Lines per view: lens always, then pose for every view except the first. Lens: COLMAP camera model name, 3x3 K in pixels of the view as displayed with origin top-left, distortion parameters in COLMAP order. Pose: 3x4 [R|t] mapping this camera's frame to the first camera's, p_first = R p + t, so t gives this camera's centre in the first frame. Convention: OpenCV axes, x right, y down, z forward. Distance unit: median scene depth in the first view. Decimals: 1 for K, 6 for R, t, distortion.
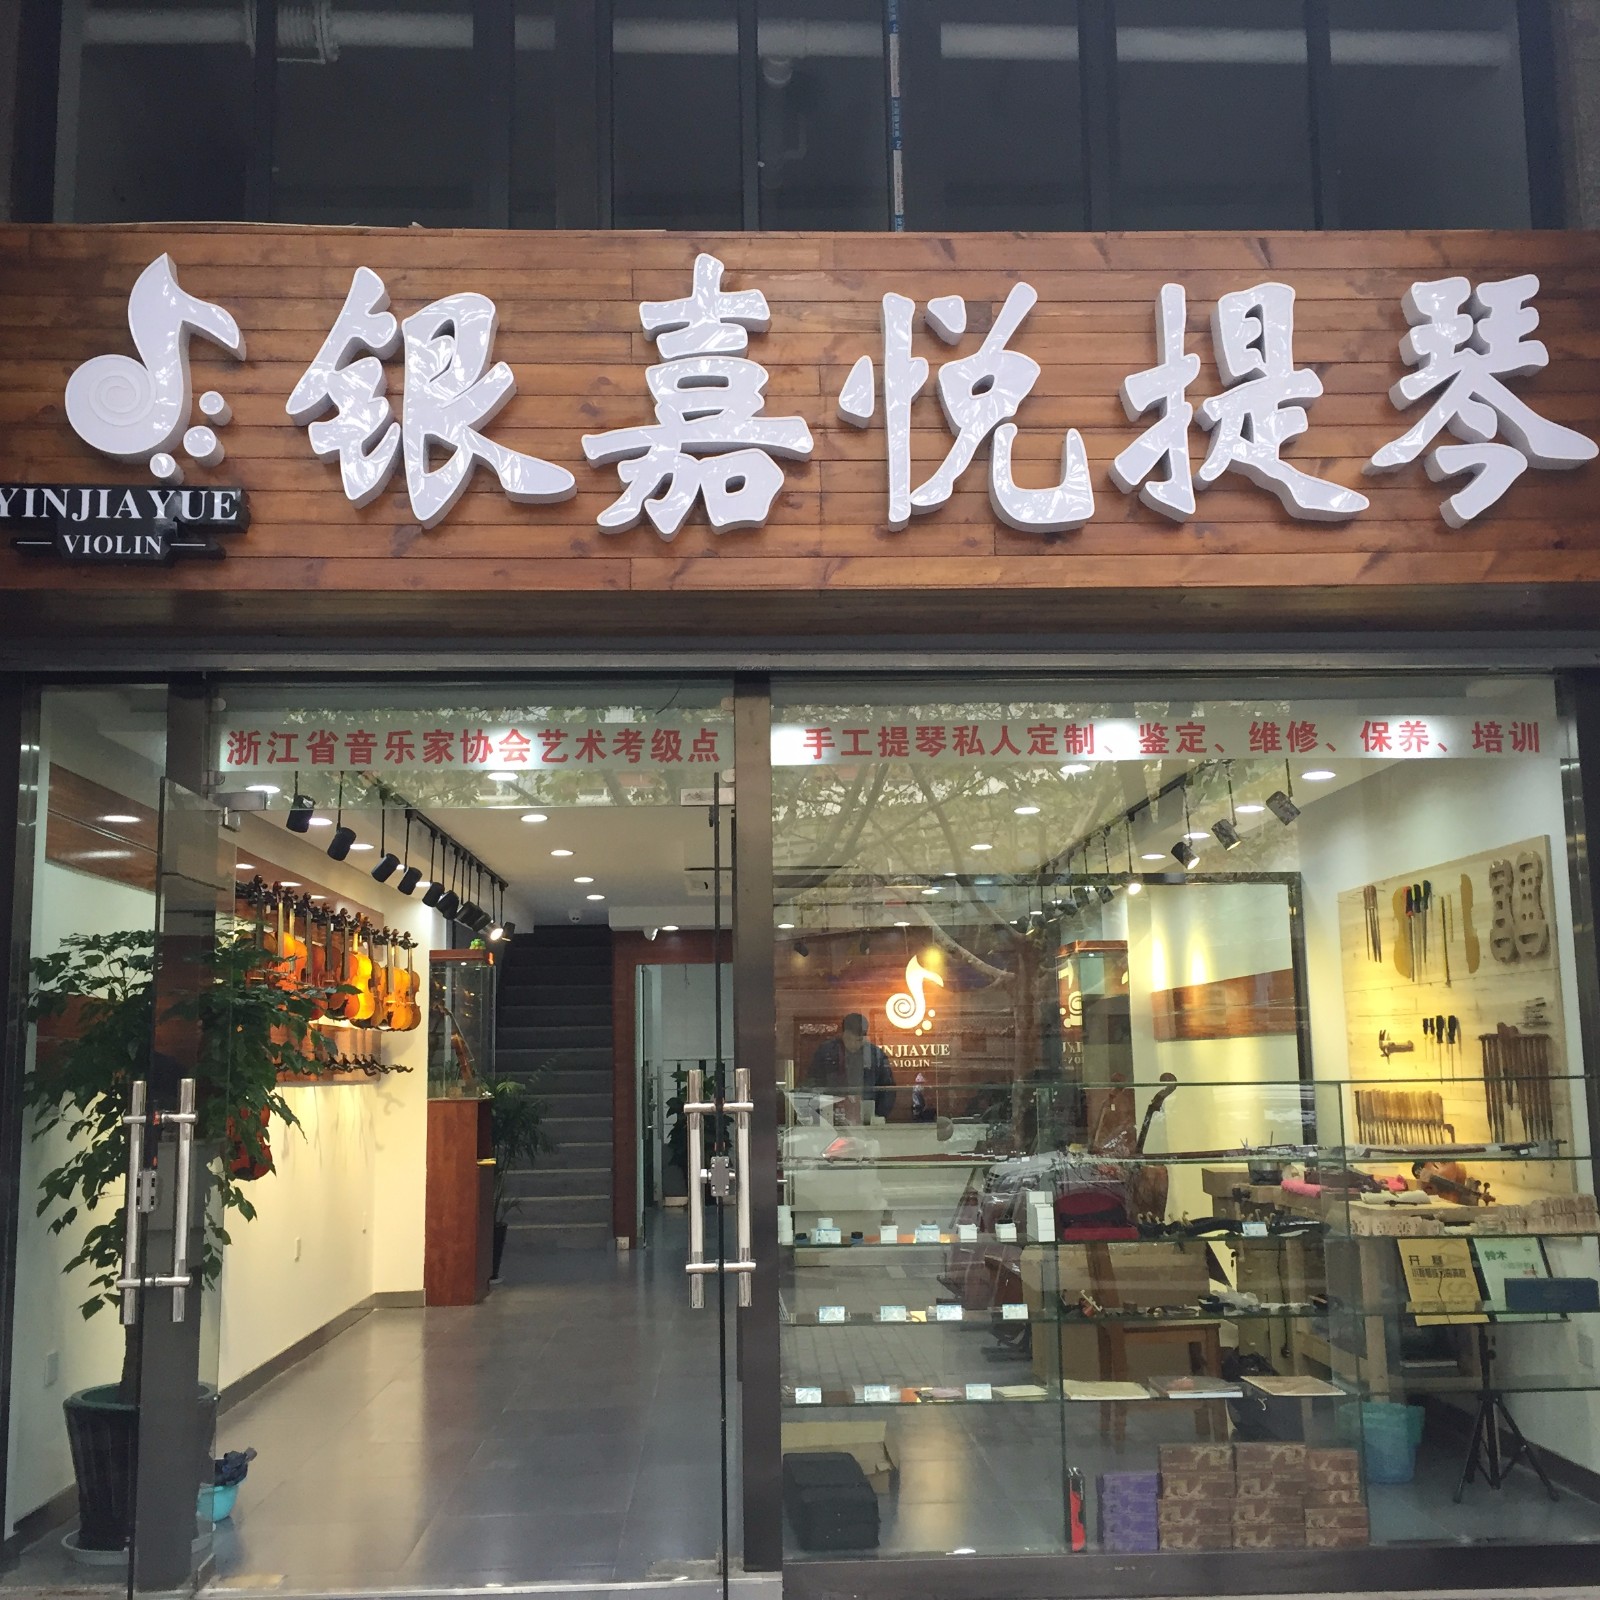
lens RADIAL K [[1826.7, 0, 817.7], [0, 1826.7, 802.4], [0, 0, 1]] dist [0.061348, -0.013584]
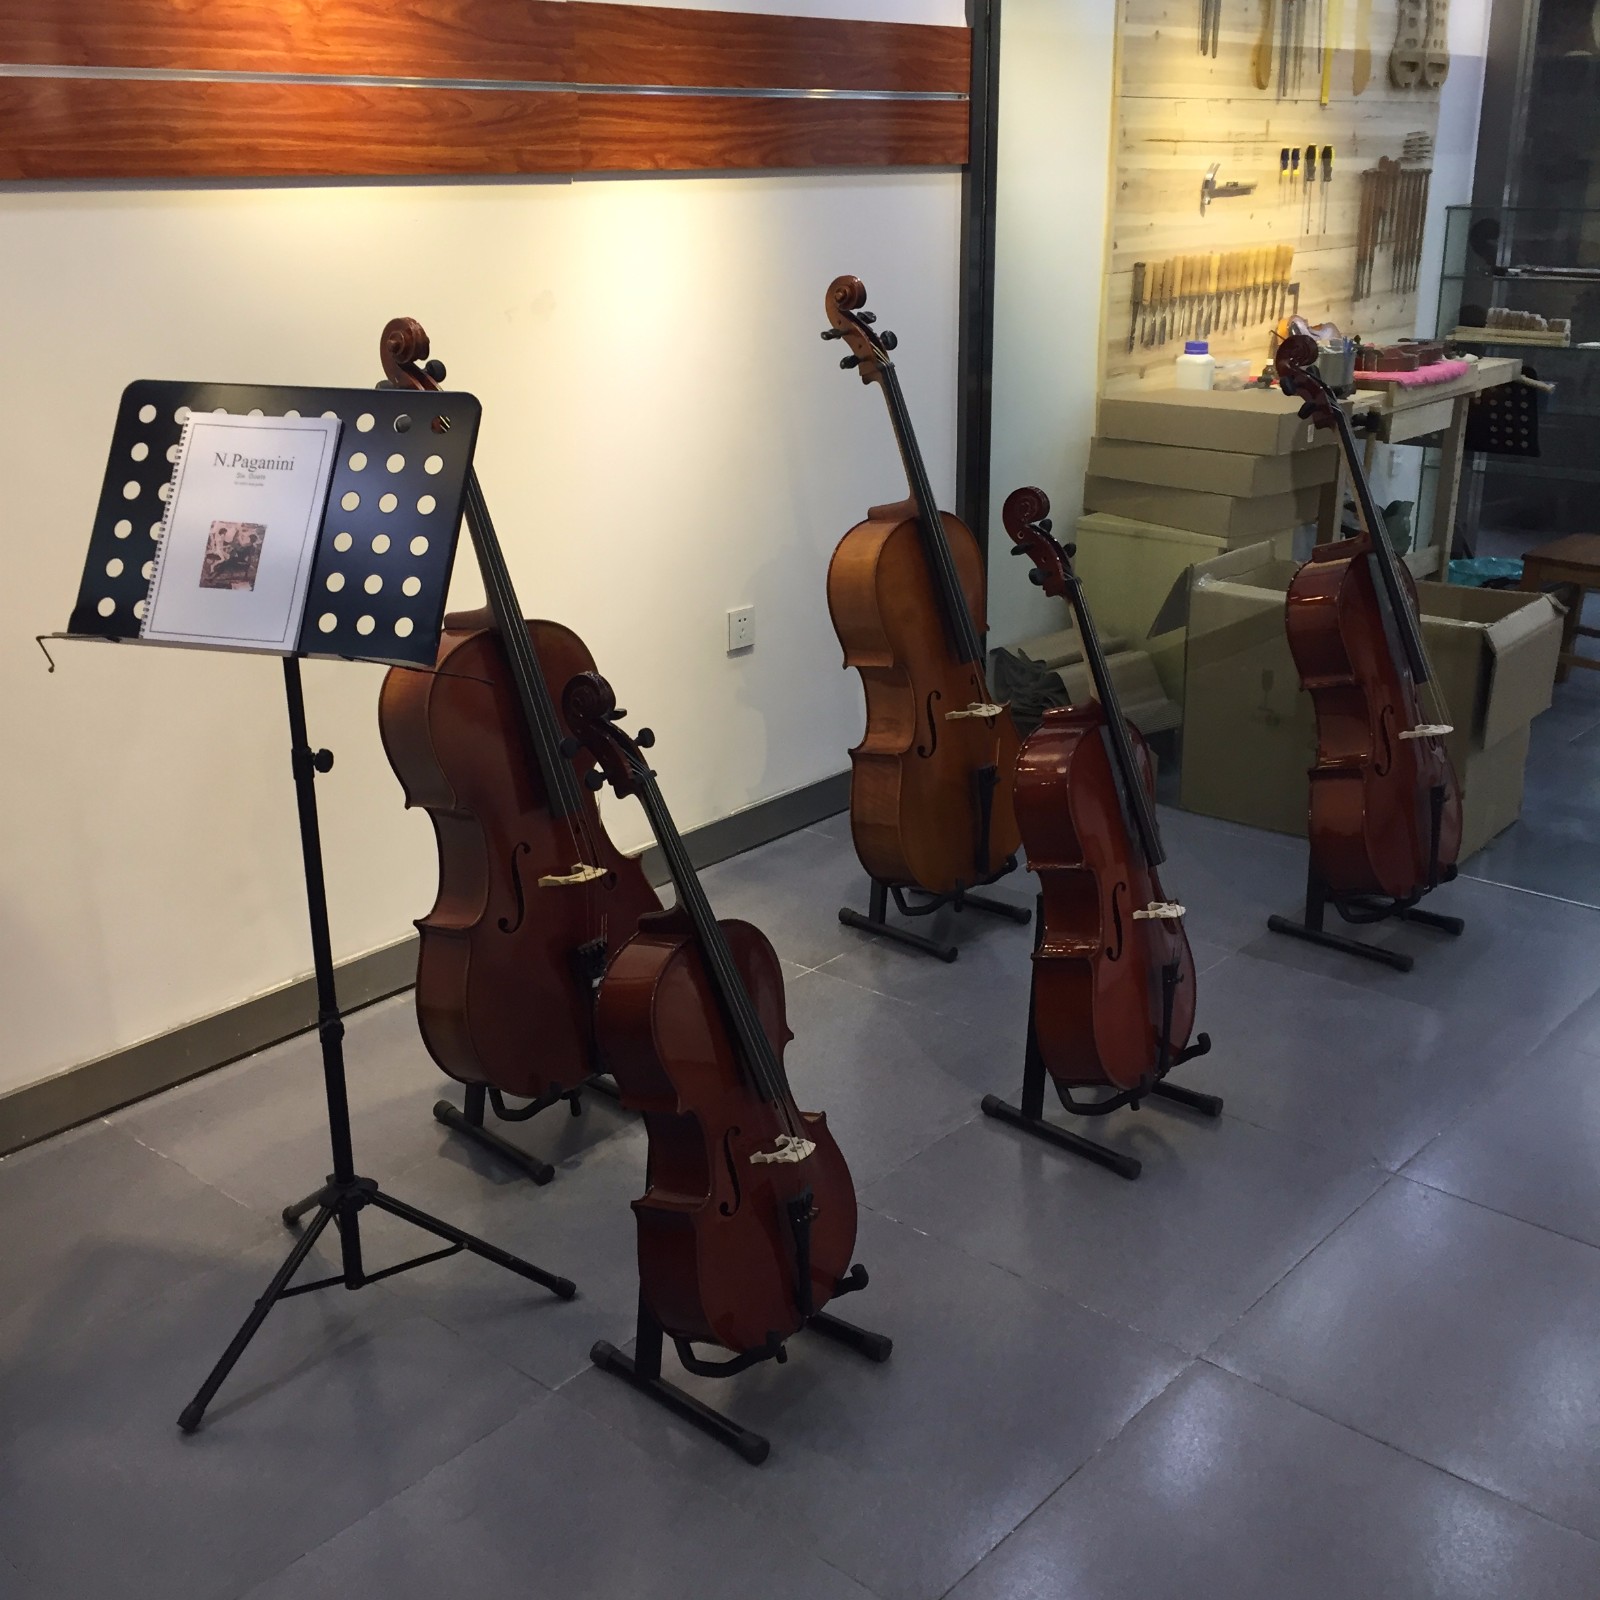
lens RADIAL K [[1826.7, 0, 817.7], [0, 1826.7, 802.4], [0, 0, 1]] dist [0.061348, -0.013584]
pose [[-0.729413, -0.200676, 0.653976, -0.122420], [-0.070985, 0.973047, 0.219412, 0.323825], [-0.680380, 0.113619, -0.723998, 2.449263]]
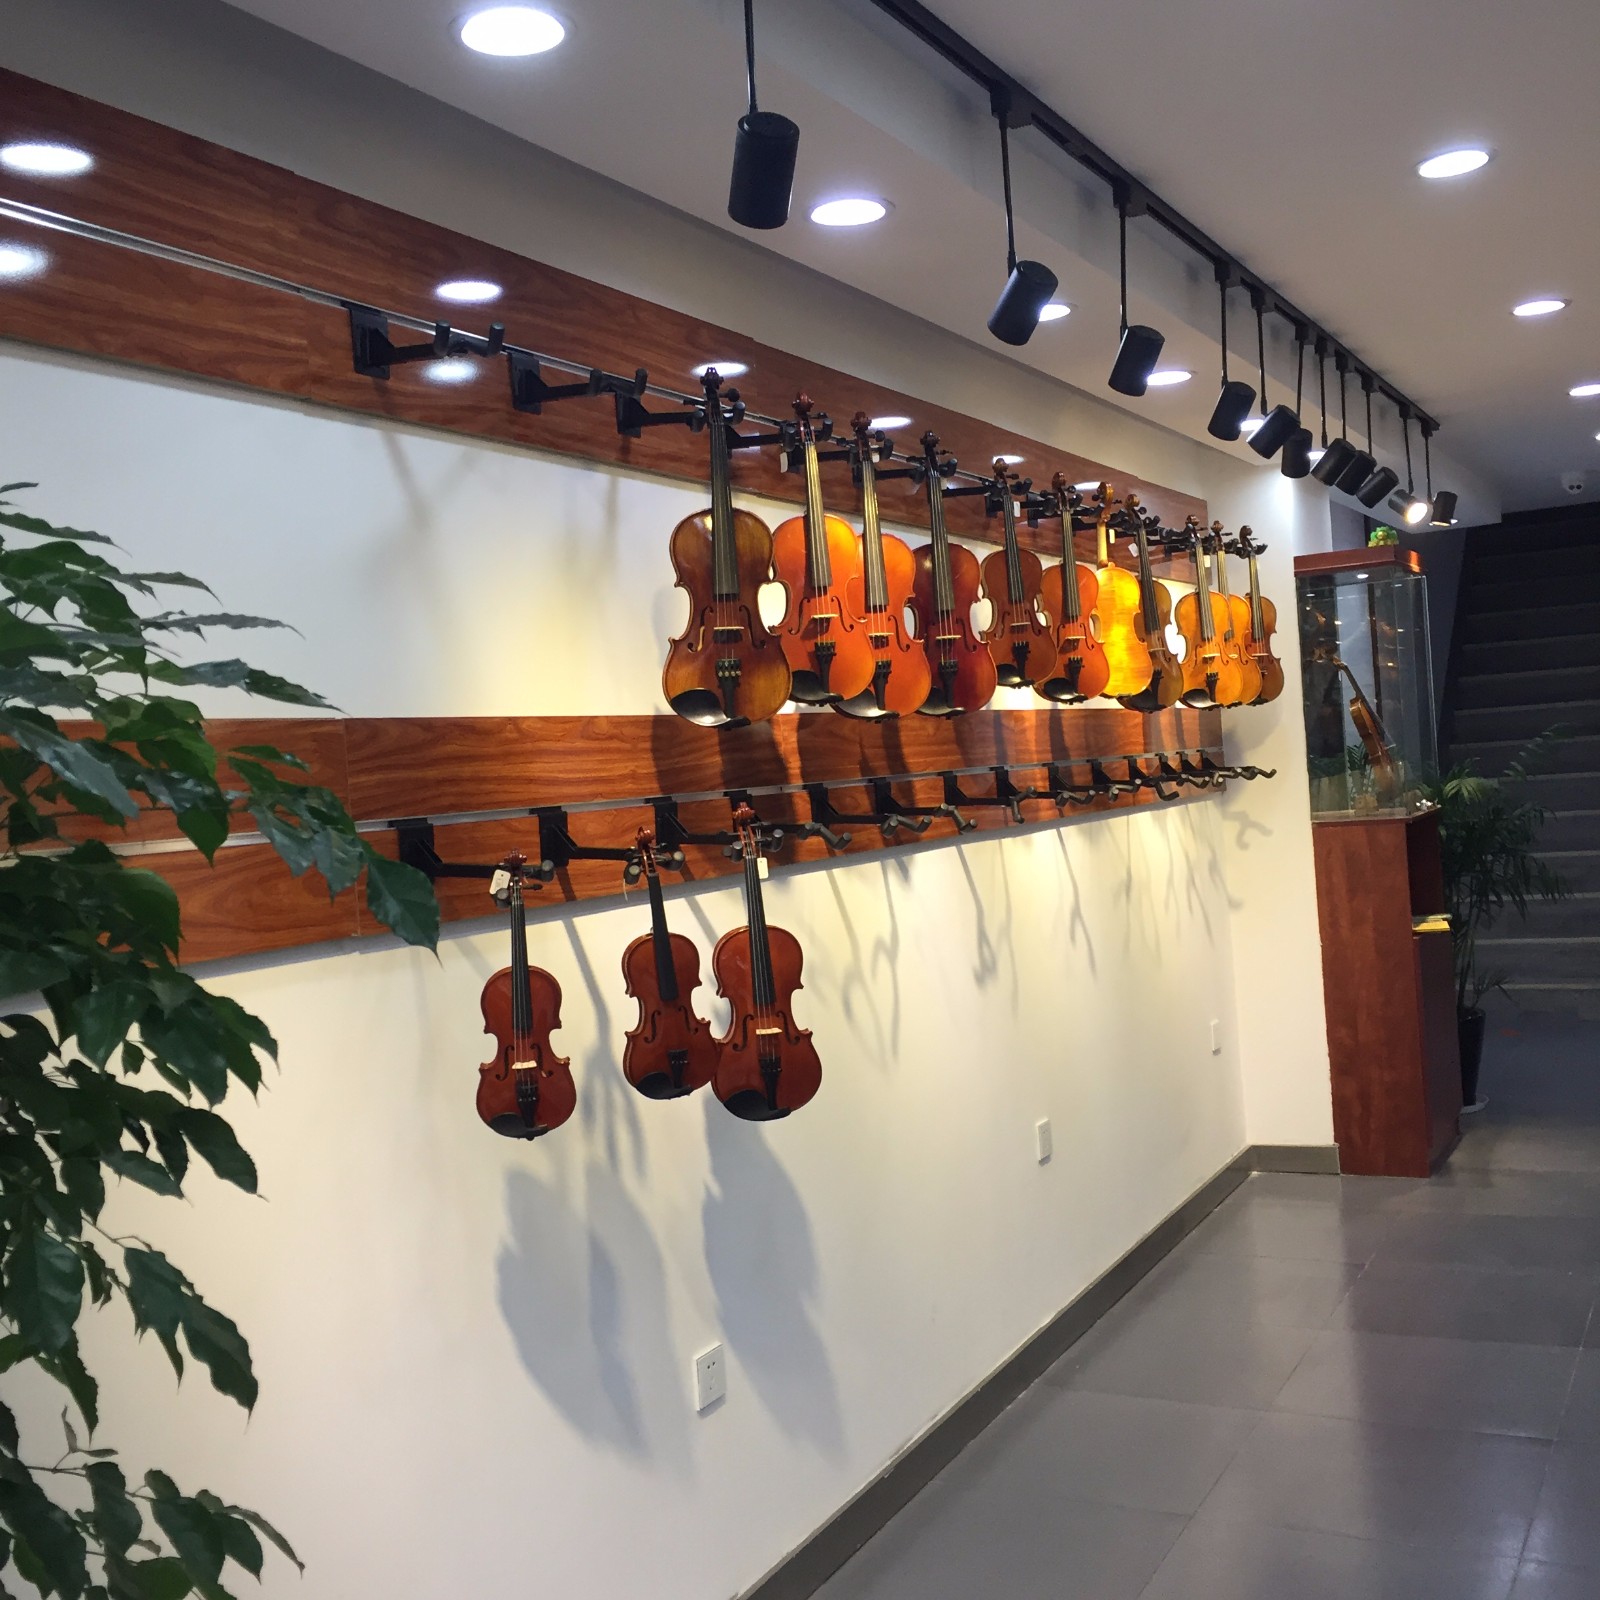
lens RADIAL K [[1826.7, 0, 817.7], [0, 1826.7, 802.4], [0, 0, 1]] dist [0.061348, -0.013584]
pose [[0.865502, -0.034249, -0.499733, -0.142182], [0.127924, 0.979690, 0.154413, 0.113710], [0.484295, -0.197572, 0.852305, 1.019286]]
